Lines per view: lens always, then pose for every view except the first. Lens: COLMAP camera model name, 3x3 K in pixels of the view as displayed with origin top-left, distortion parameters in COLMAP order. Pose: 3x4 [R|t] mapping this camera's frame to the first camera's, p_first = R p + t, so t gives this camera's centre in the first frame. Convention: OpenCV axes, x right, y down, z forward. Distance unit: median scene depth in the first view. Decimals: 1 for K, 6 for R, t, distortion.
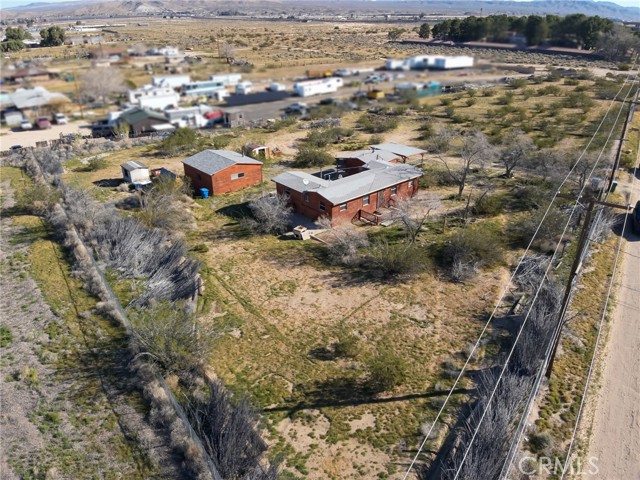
lens RADIAL K [[461.9, 0, 321.2], [0, 461.9, 237.3], [0, 0, 1]] dist [0.127100, -0.234843]
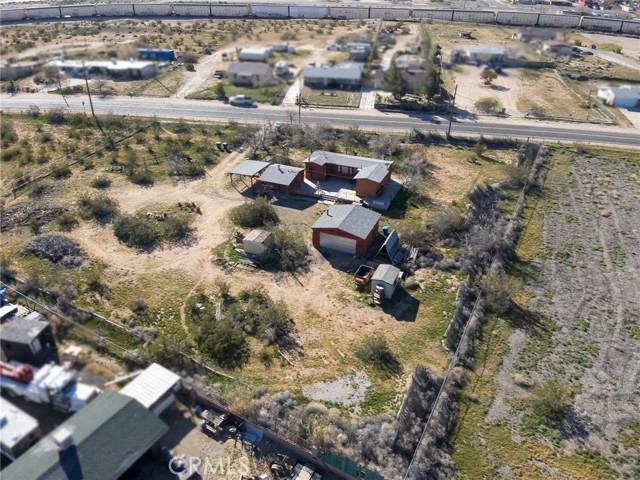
lens RADIAL K [[461.9, 0, 321.2], [0, 461.9, 237.3], [0, 0, 1]] dist [0.127100, -0.234843]
pose [[-0.441542, -0.449657, 0.776433, -1.326860], [0.378276, 0.691398, 0.615529, -1.045309], [-0.813602, 0.565488, -0.135187, 1.586401]]
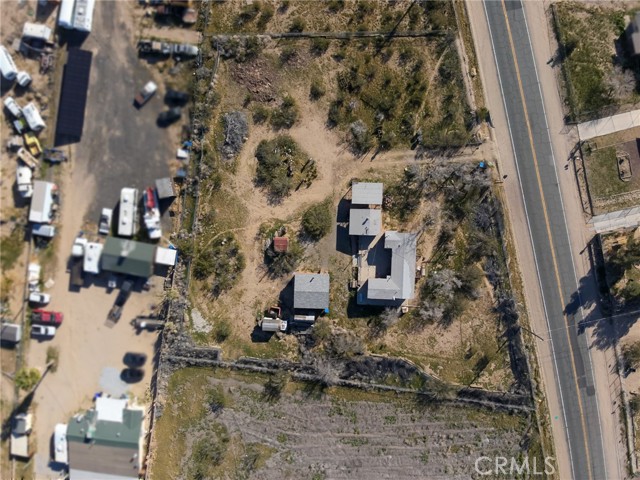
lens RADIAL K [[461.9, 0, 321.2], [0, 461.9, 237.3], [0, 0, 1]] dist [0.127100, -0.234843]
pose [[0.684565, -0.727445, -0.046855, 0.039798], [0.318375, 0.240547, 0.916938, -2.262313], [-0.655751, -0.642621, 0.396270, 0.580606]]
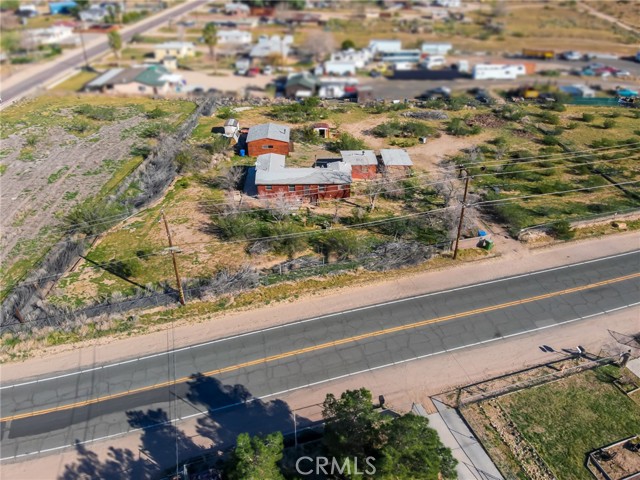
lens RADIAL K [[461.9, 0, 321.2], [0, 461.9, 237.3], [0, 0, 1]] dist [0.127100, -0.234843]
pose [[0.773968, 0.349905, -0.527768, 1.013943], [-0.280901, 0.936687, 0.209075, -0.274584], [0.567510, -0.013566, 0.823255, -0.110054]]
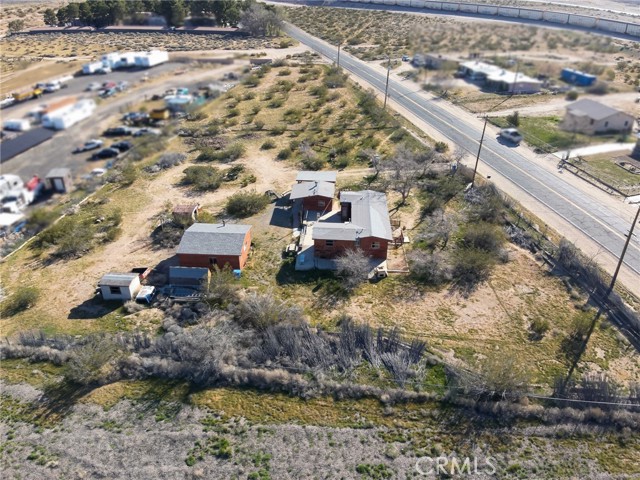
lens RADIAL K [[461.9, 0, 321.2], [0, 461.9, 237.3], [0, 0, 1]] dist [0.127100, -0.234843]
pose [[0.699891, -0.342580, 0.626731, -0.873880], [0.300021, 0.937311, 0.177304, -0.353146], [-0.648182, 0.063939, 0.758796, 0.163384]]
